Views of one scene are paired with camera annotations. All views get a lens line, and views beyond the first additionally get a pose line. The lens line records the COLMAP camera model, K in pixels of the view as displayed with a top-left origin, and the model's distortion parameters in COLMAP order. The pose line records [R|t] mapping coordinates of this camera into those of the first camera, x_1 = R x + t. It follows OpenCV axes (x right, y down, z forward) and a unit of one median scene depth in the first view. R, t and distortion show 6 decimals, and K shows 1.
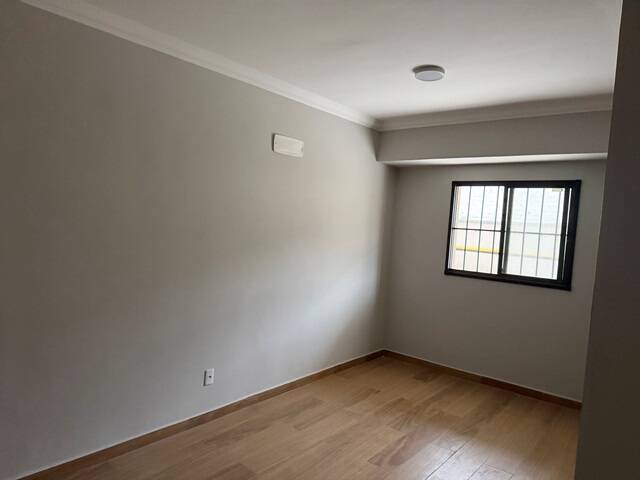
lens RADIAL K [[447.7, 0, 320.0], [0, 447.7, 240.0], [0, 0, 1]] dist [0.030344, -0.001848]
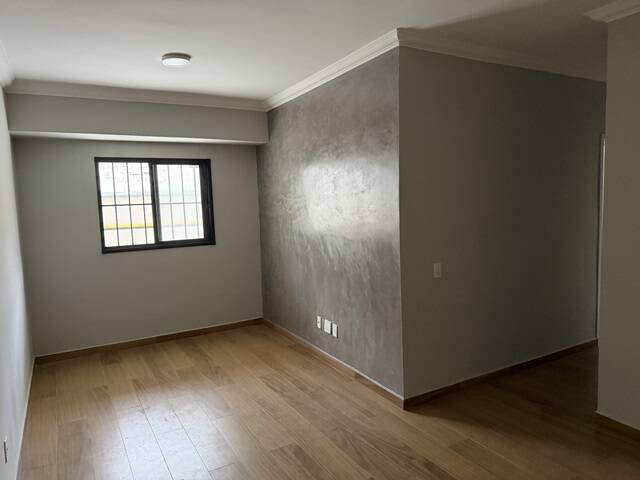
lens RADIAL K [[447.7, 0, 320.0], [0, 447.7, 240.0], [0, 0, 1]] dist [0.030344, -0.001848]
pose [[0.372626, -0.159767, 0.914125, -0.467518], [0.098745, 0.986302, 0.132130, -0.037984], [-0.922713, 0.041030, 0.383298, 0.201938]]
